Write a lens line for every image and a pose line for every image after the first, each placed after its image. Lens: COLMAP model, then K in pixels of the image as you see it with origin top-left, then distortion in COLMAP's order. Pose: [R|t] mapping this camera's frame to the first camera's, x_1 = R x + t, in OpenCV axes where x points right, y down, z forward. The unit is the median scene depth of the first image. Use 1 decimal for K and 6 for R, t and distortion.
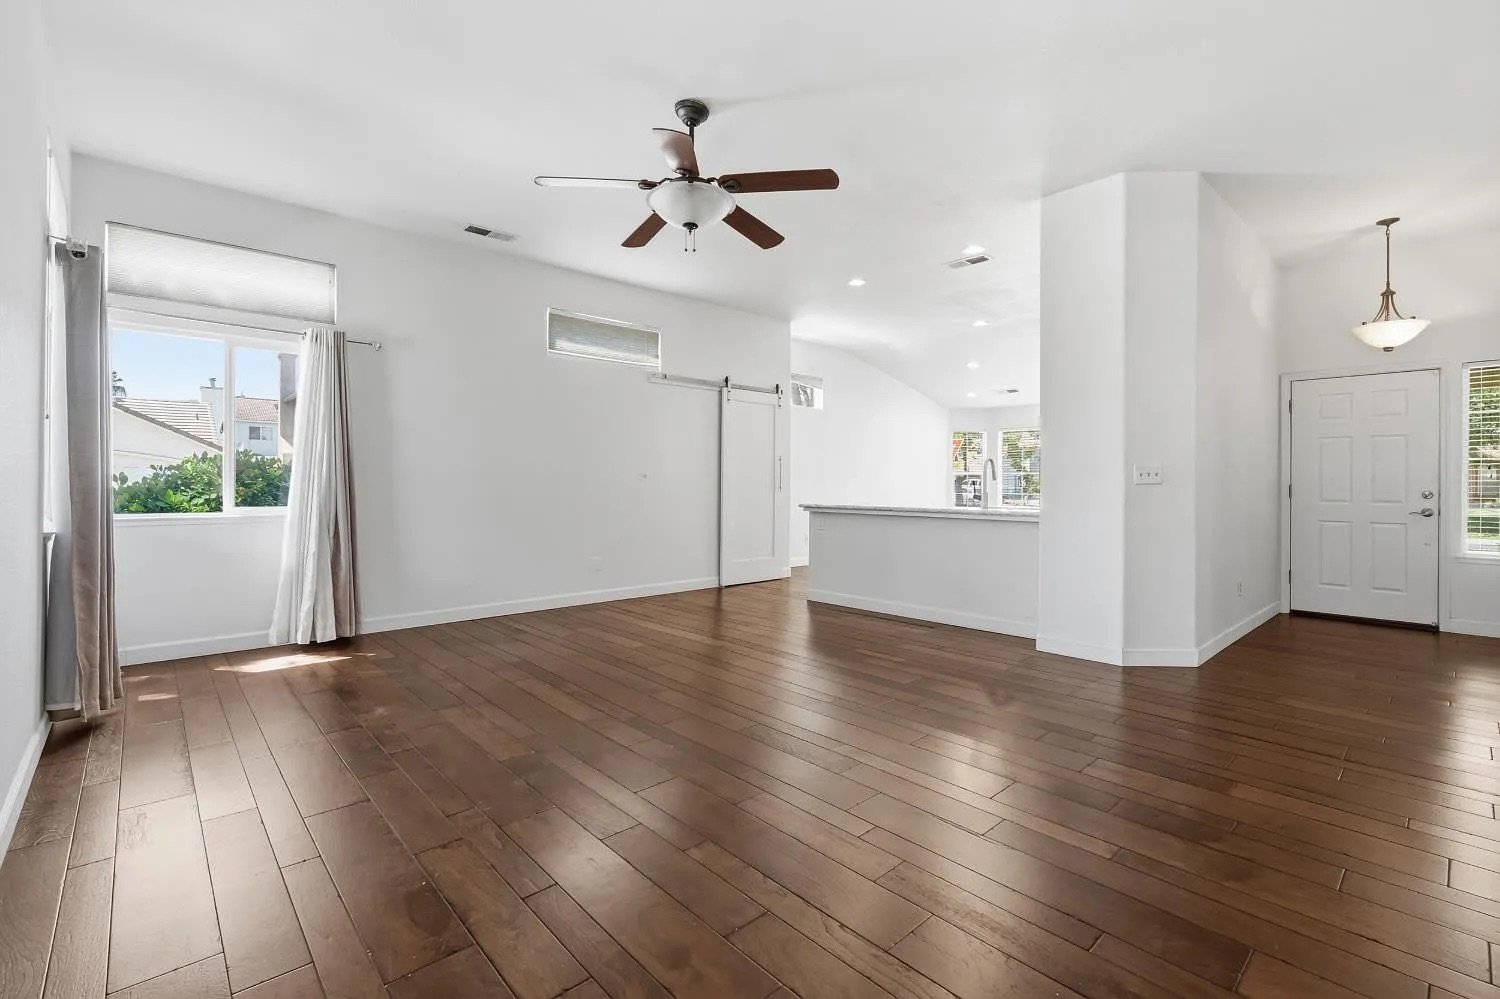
lens RADIAL K [[656.5, 0, 742.9], [0, 656.5, 490.4], [0, 0, 1]] dist [-0.002219, -0.000212]
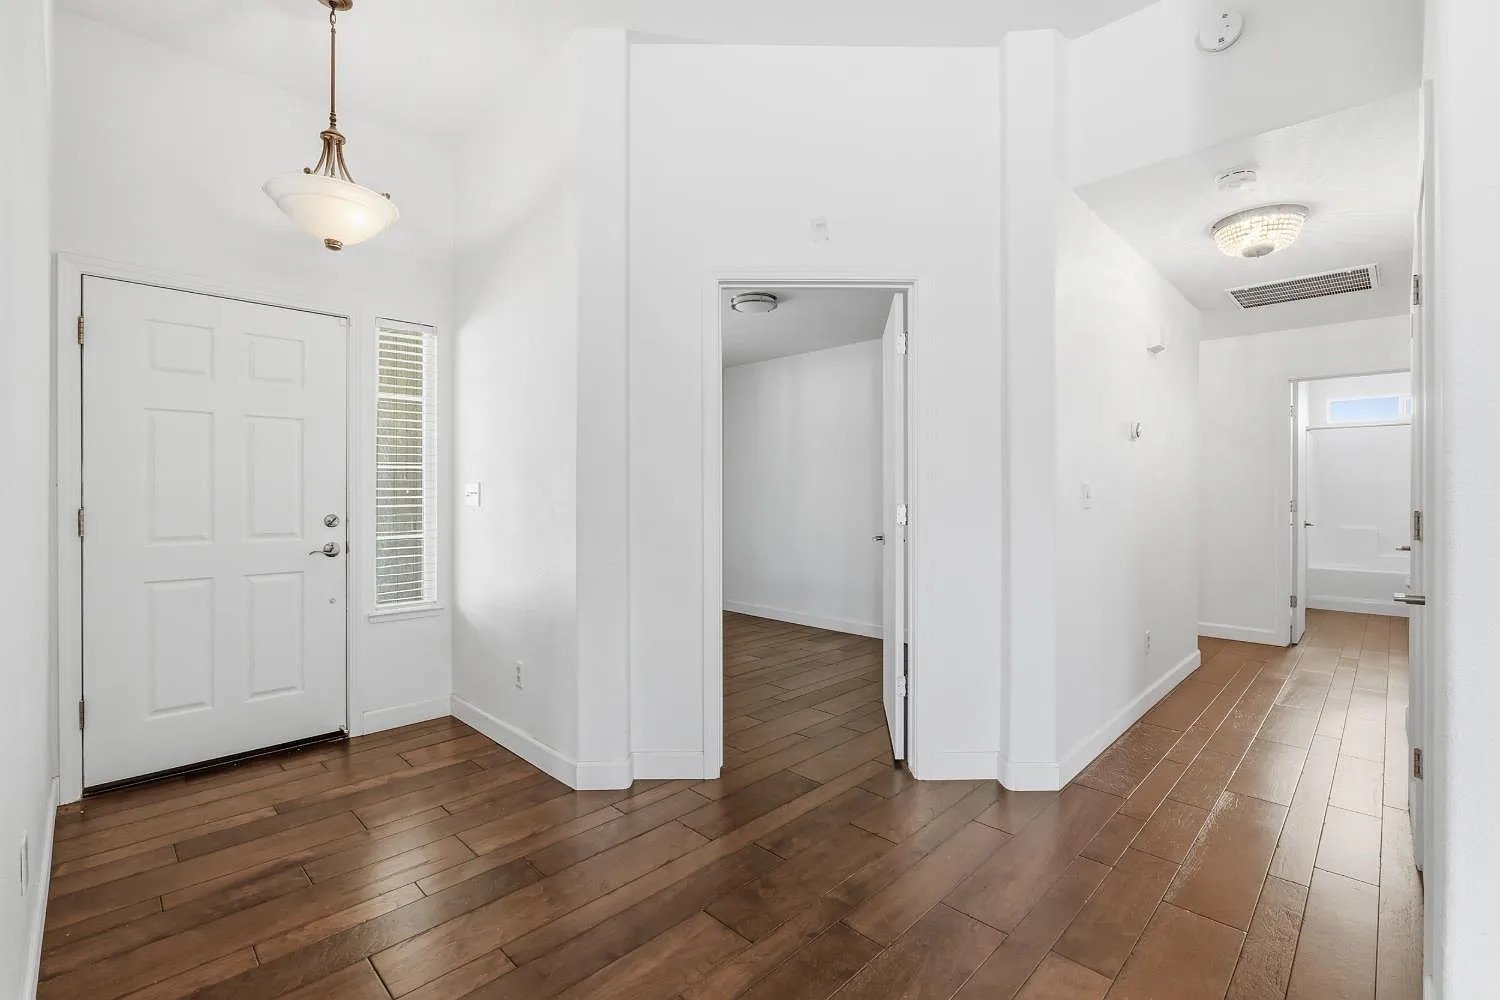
lens RADIAL K [[656.5, 0, 742.9], [0, 656.5, 490.9], [0, 0, 1]] dist [-0.002219, -0.000212]
pose [[-0.038709, 0.005730, 0.999234, 0.423484], [0.002723, 0.999980, -0.005629, -0.016983], [-0.999247, 0.002503, -0.038724, 0.643540]]
